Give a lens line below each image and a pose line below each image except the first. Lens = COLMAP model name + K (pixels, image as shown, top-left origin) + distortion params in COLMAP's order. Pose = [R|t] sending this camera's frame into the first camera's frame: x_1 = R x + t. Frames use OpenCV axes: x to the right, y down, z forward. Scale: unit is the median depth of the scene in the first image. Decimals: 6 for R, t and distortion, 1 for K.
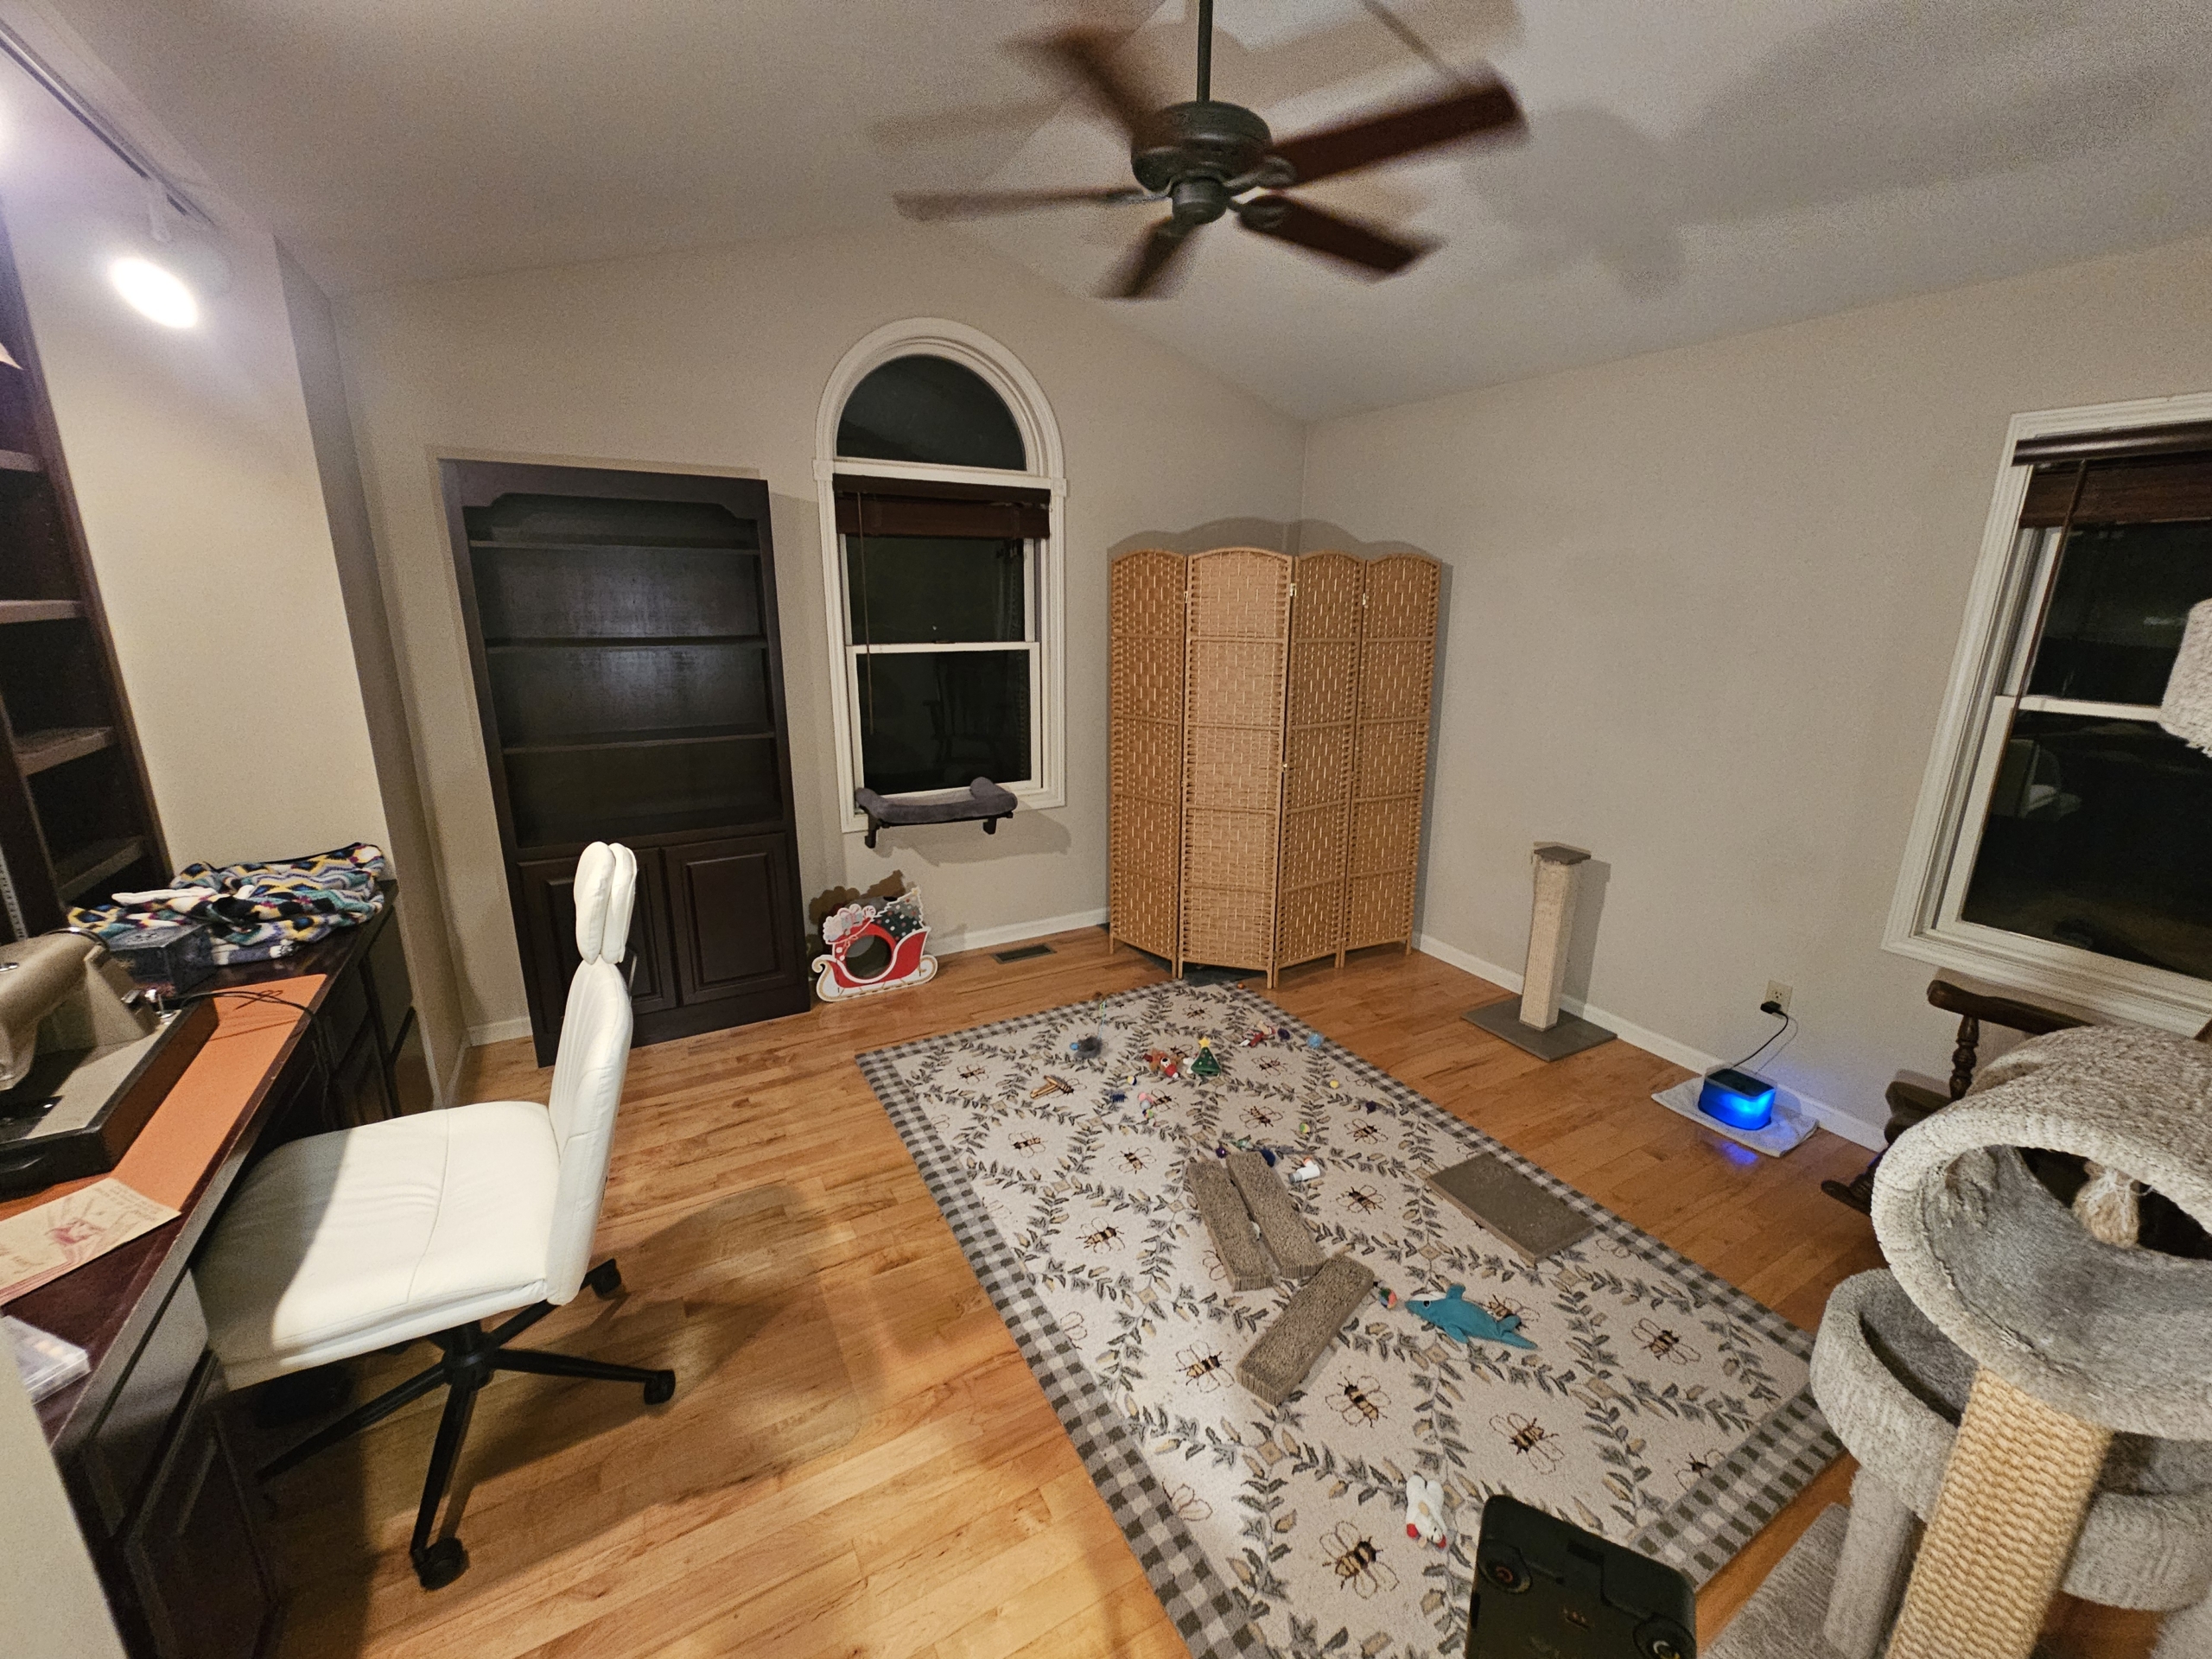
lens RADIAL K [[905.8, 0, 1123.3], [0, 905.8, 825.7], [0, 0, 1]] dist [0.000700, -0.000252]
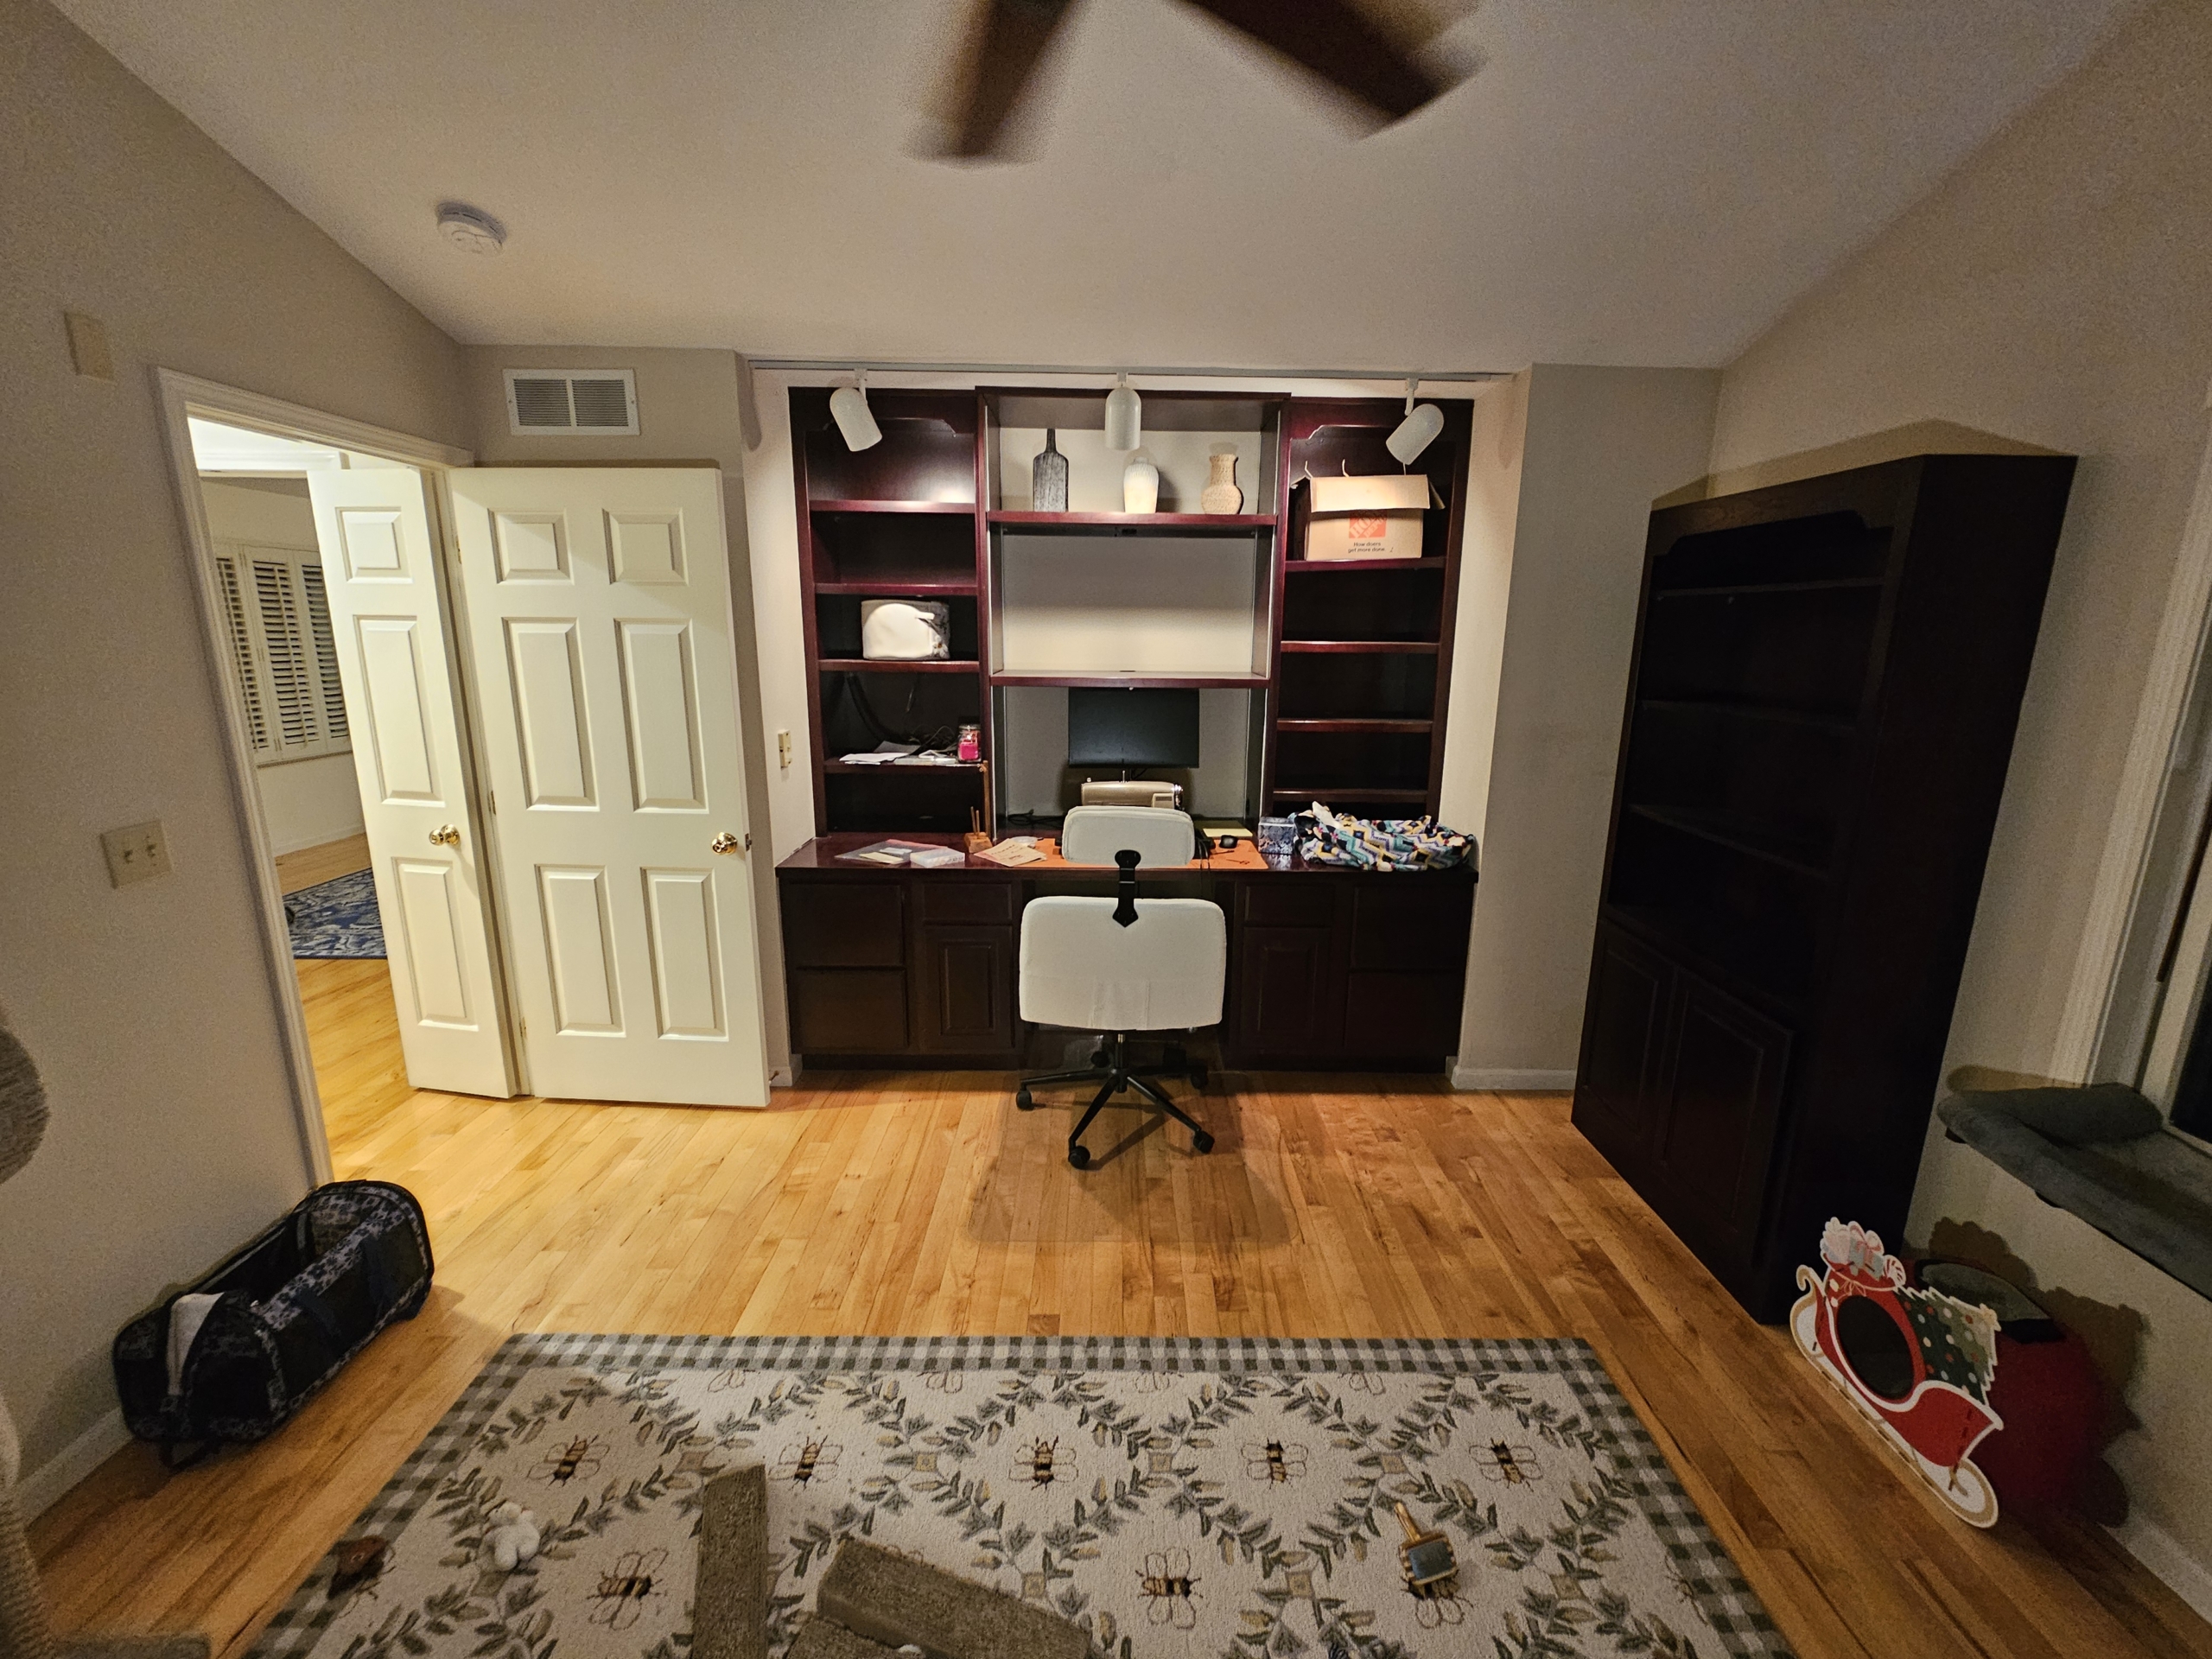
lens RADIAL K [[905.8, 0, 1119.9], [0, 905.8, 827.9], [0, 0, 1]] dist [0.000700, -0.000252]
pose [[-0.495551, 0.167394, -0.852296, 0.542759], [-0.240932, 0.916256, 0.320041, -0.316092], [0.834494, 0.363942, -0.413721, 1.270000]]
